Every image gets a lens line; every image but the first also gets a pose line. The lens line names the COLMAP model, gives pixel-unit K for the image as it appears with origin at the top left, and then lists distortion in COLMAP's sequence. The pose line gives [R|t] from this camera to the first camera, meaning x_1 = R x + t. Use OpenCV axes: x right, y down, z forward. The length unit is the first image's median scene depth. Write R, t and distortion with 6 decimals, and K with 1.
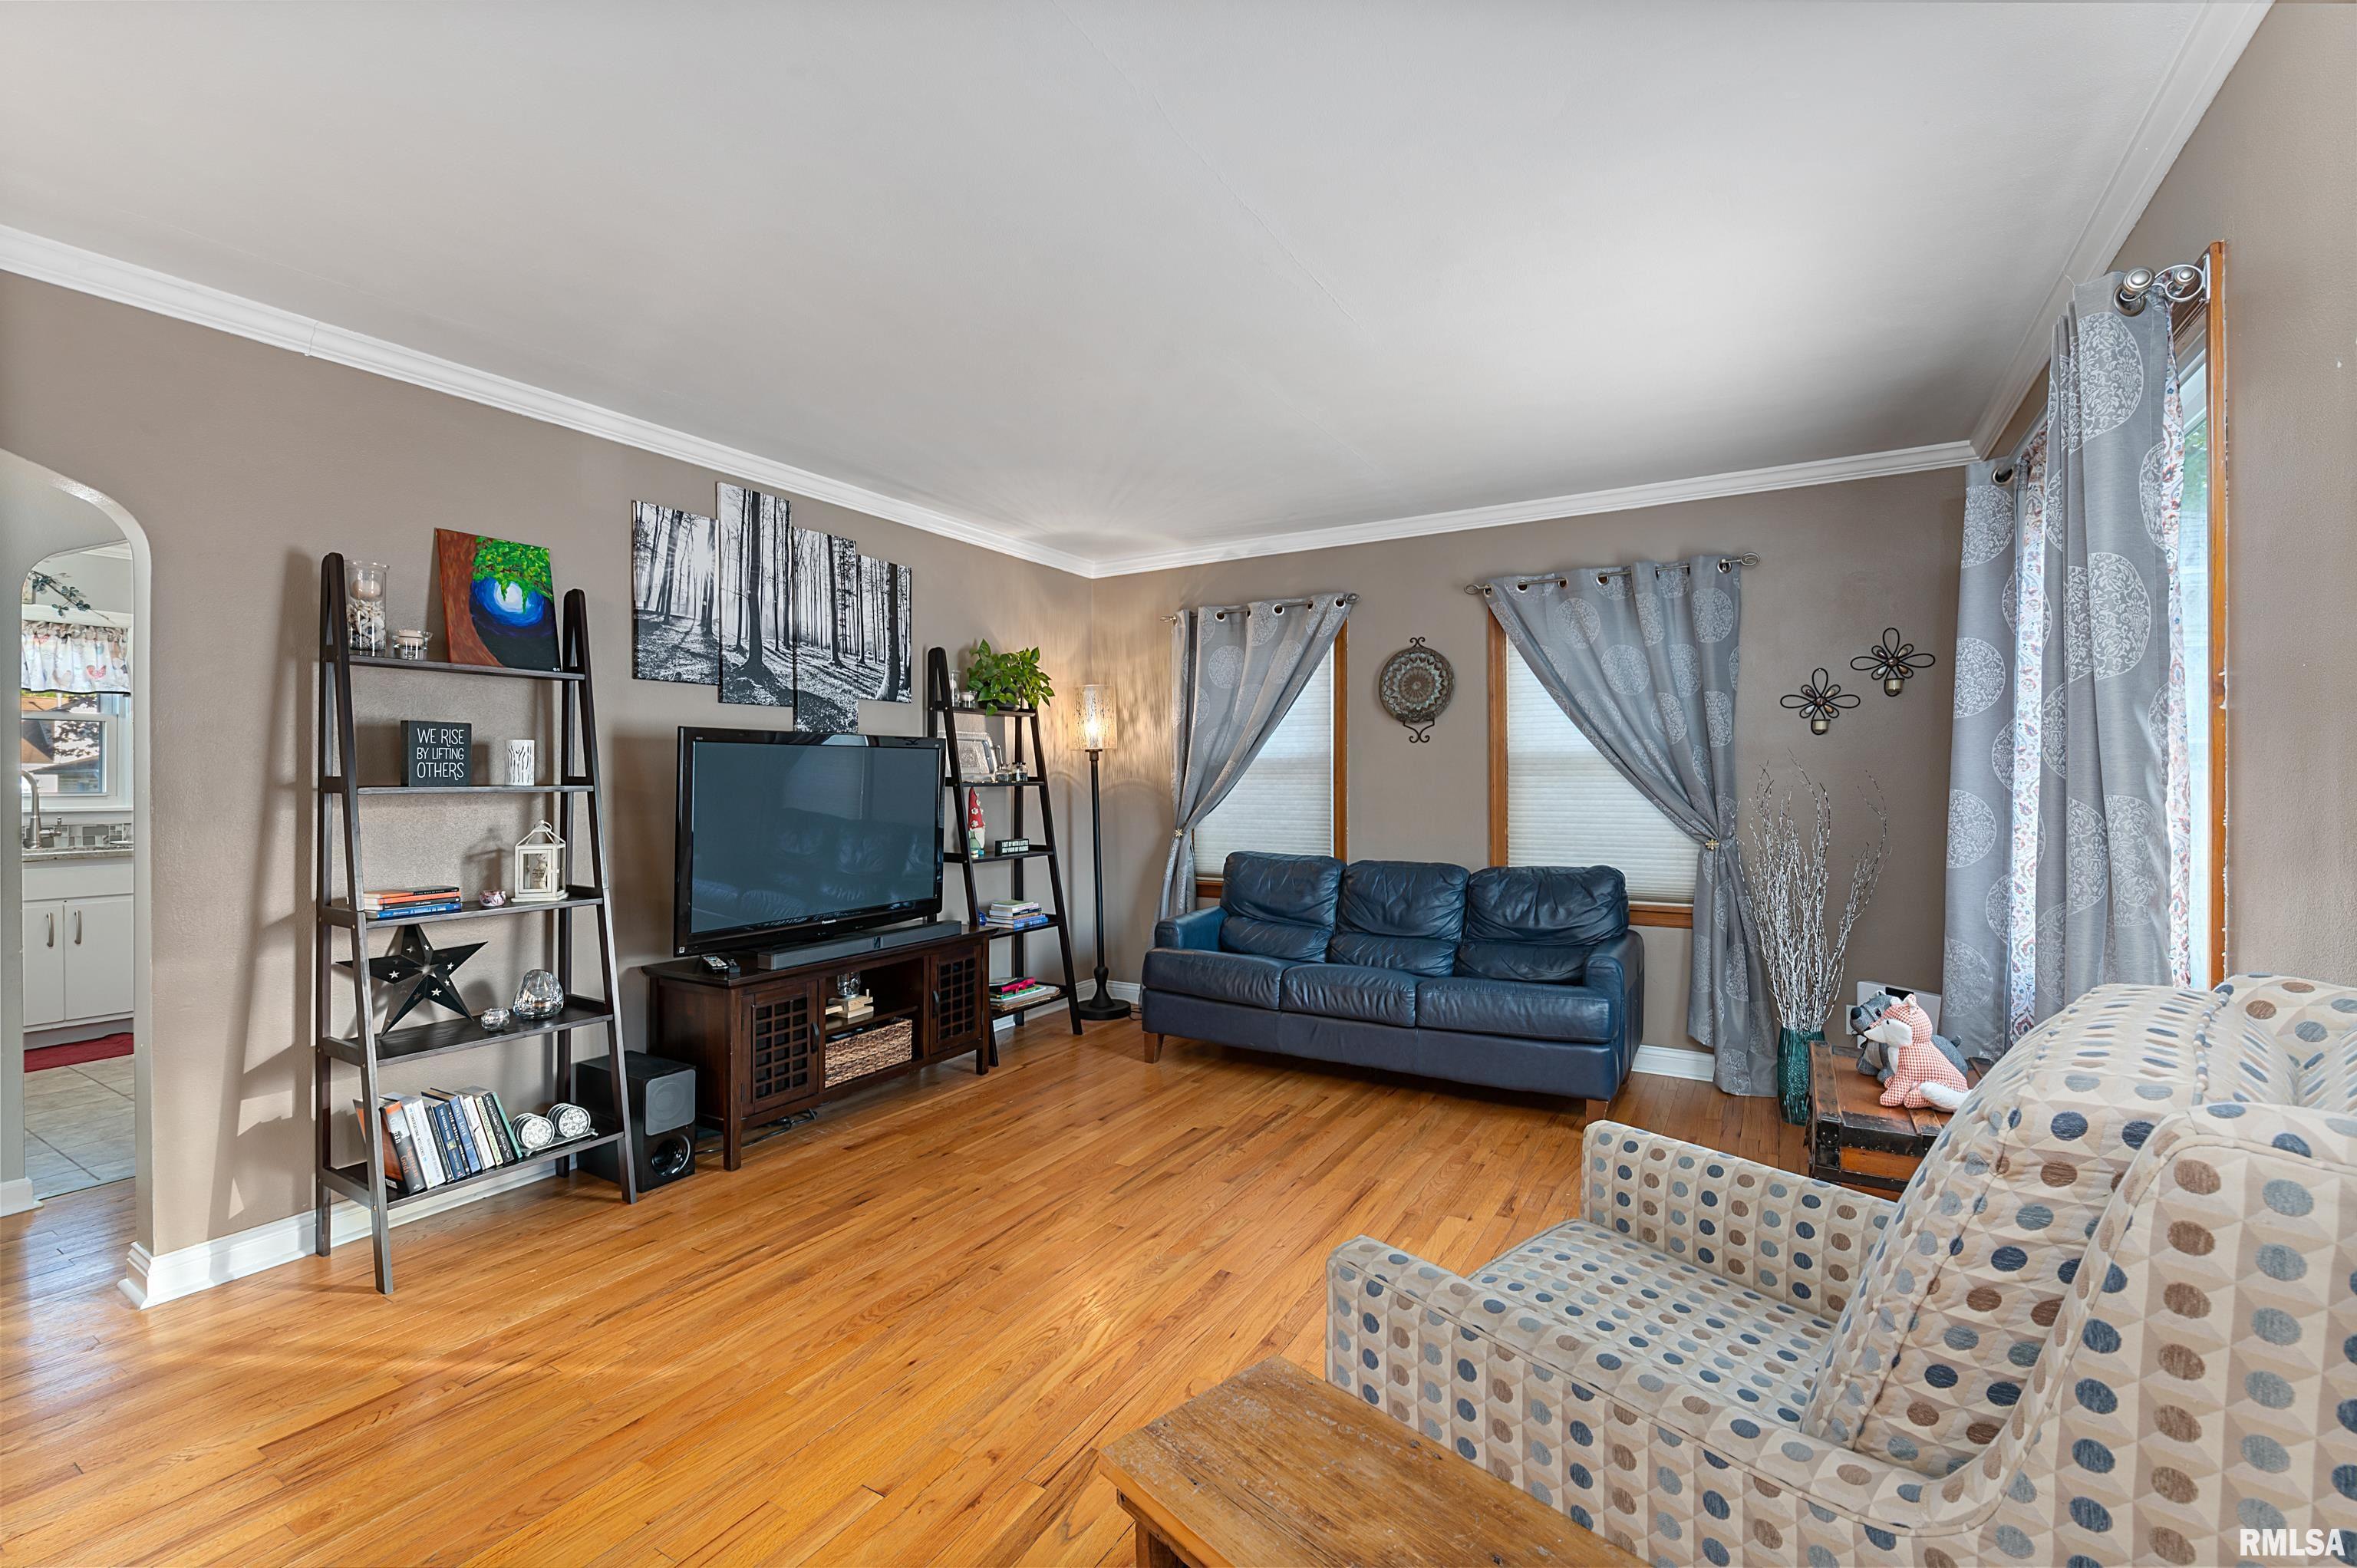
lens RADIAL K [[1013.2, 0, 1170.8], [0, 1013.2, 780.3], [0, 0, 1]] dist [-0.012039, -0.001577]
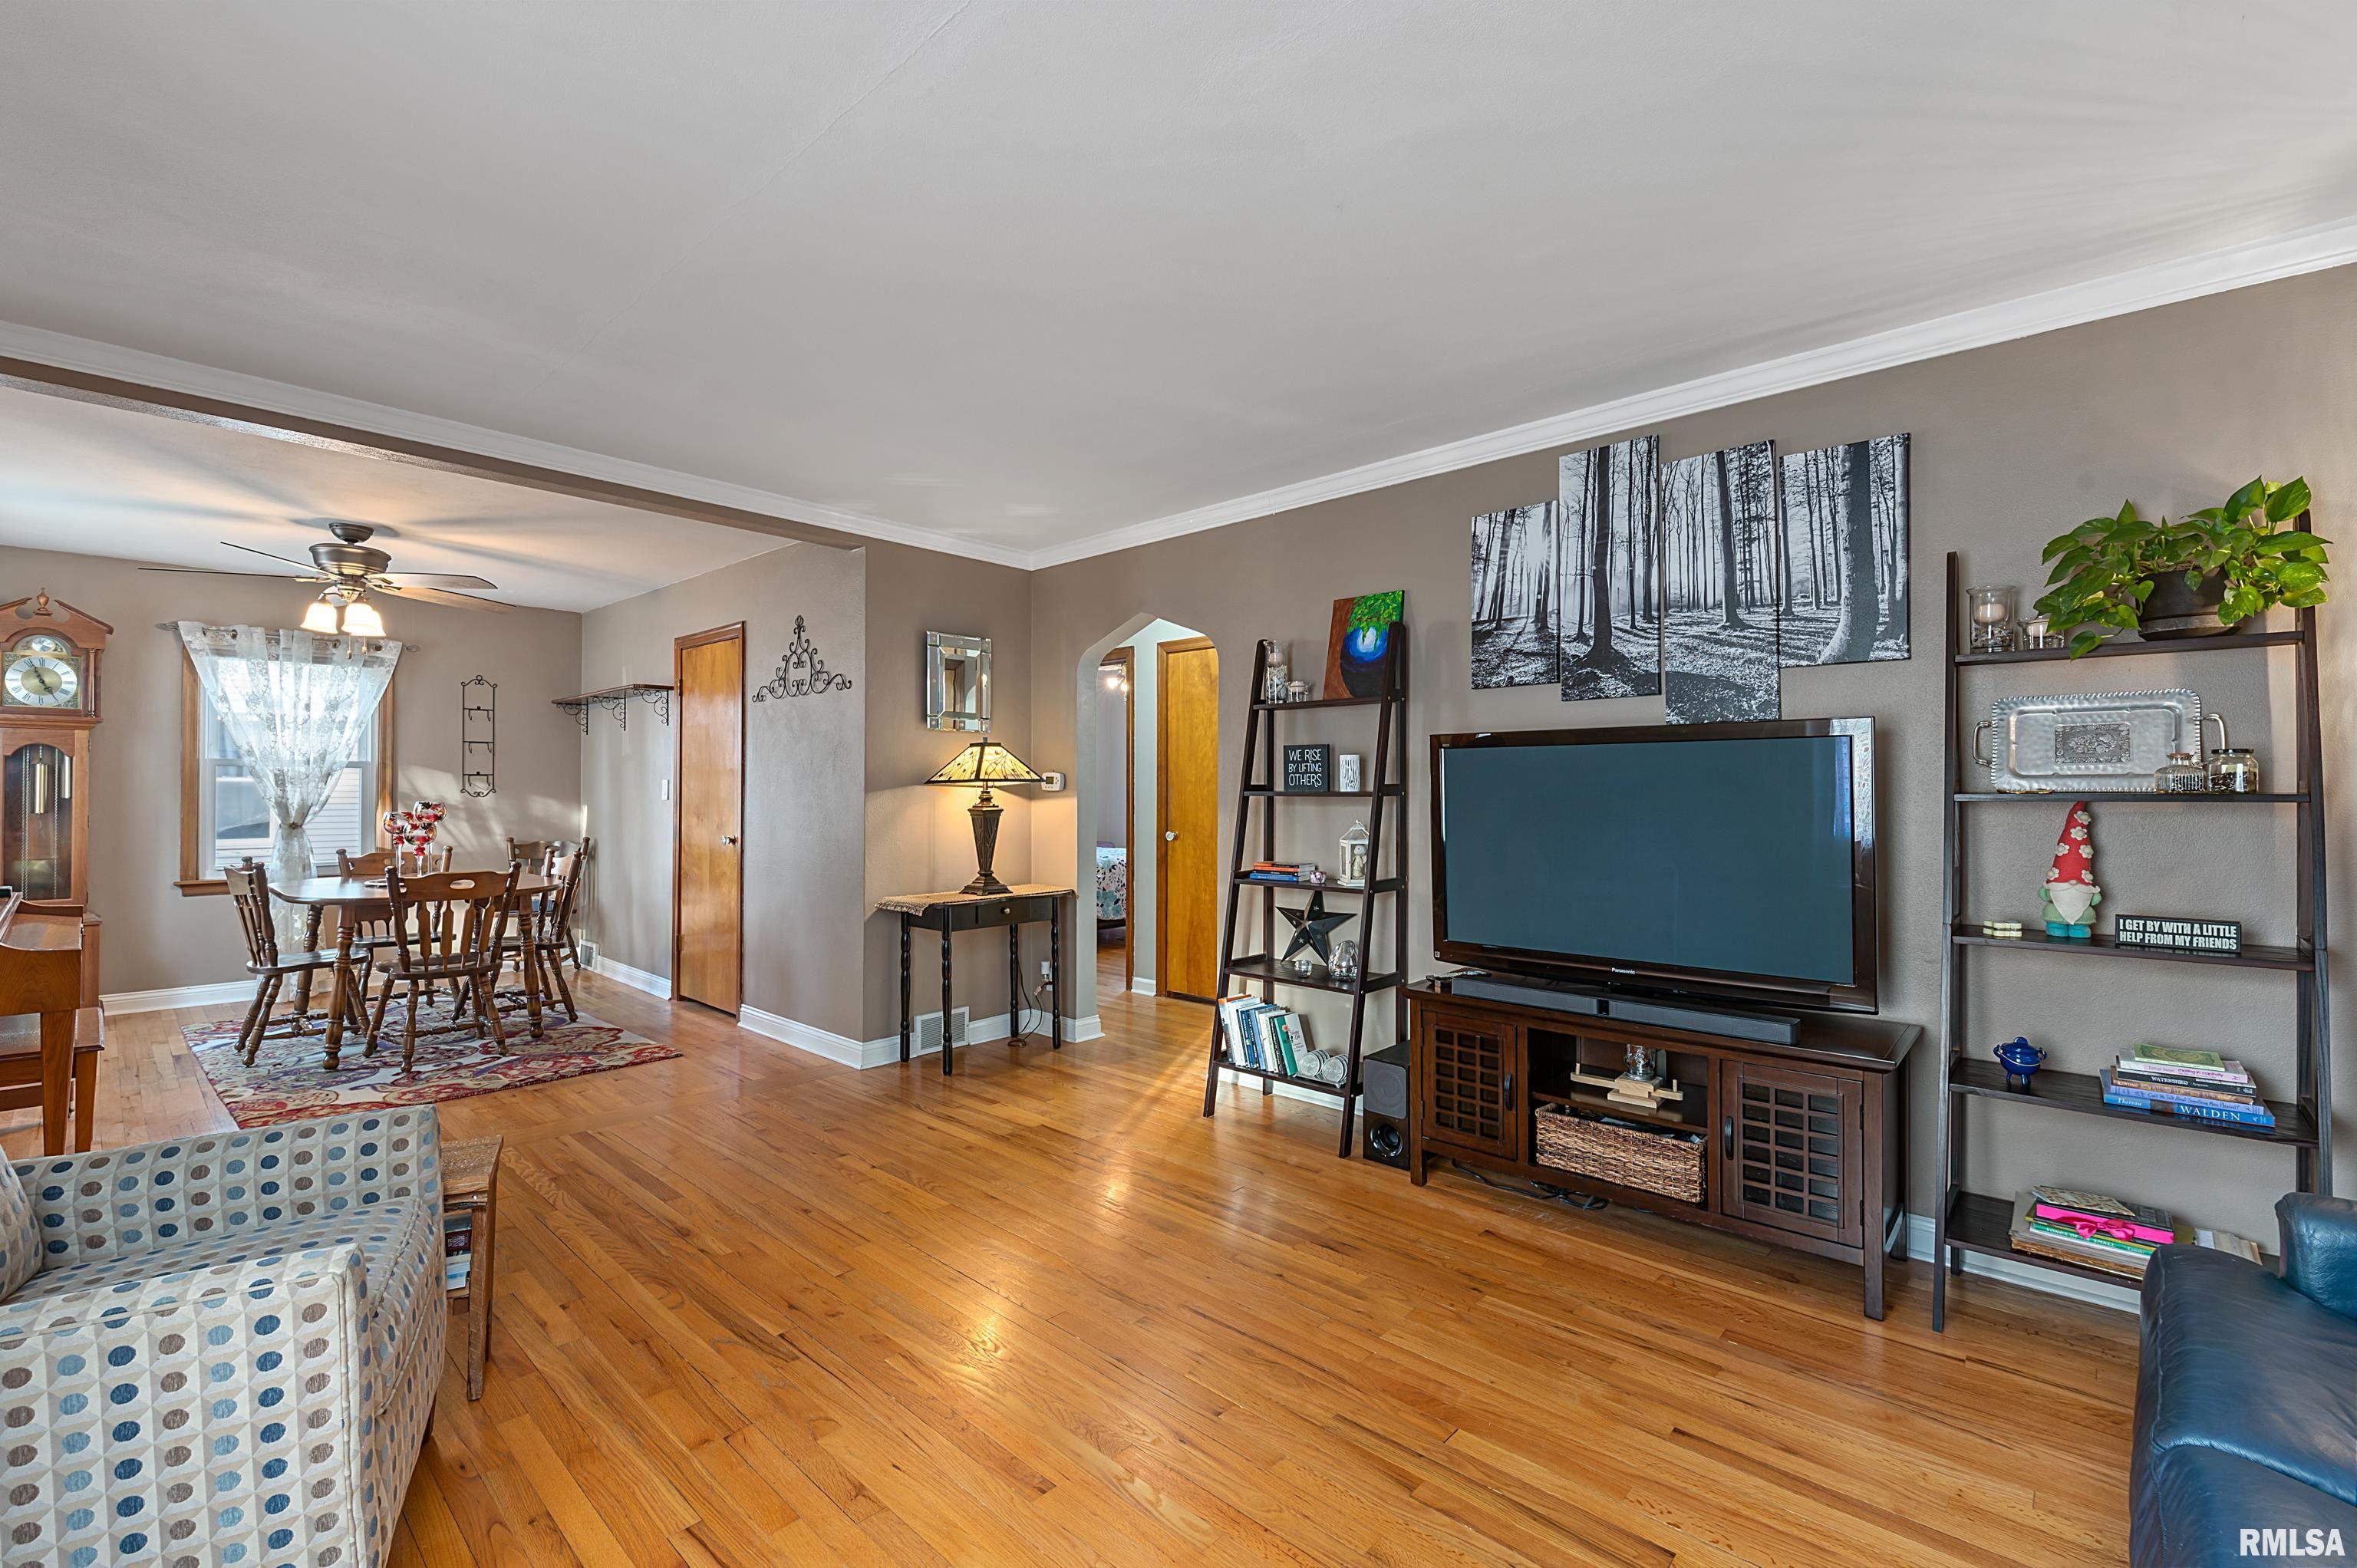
lens RADIAL K [[1013.2, 0, 1199.8], [0, 1013.2, 781.0], [0, 0, 1]] dist [-0.012039, -0.001577]
pose [[-0.209982, -0.007173, -0.977679, 0.487173], [-0.002015, 0.999974, -0.006904, 0.000869], [0.977703, 0.000521, -0.209991, 0.849993]]
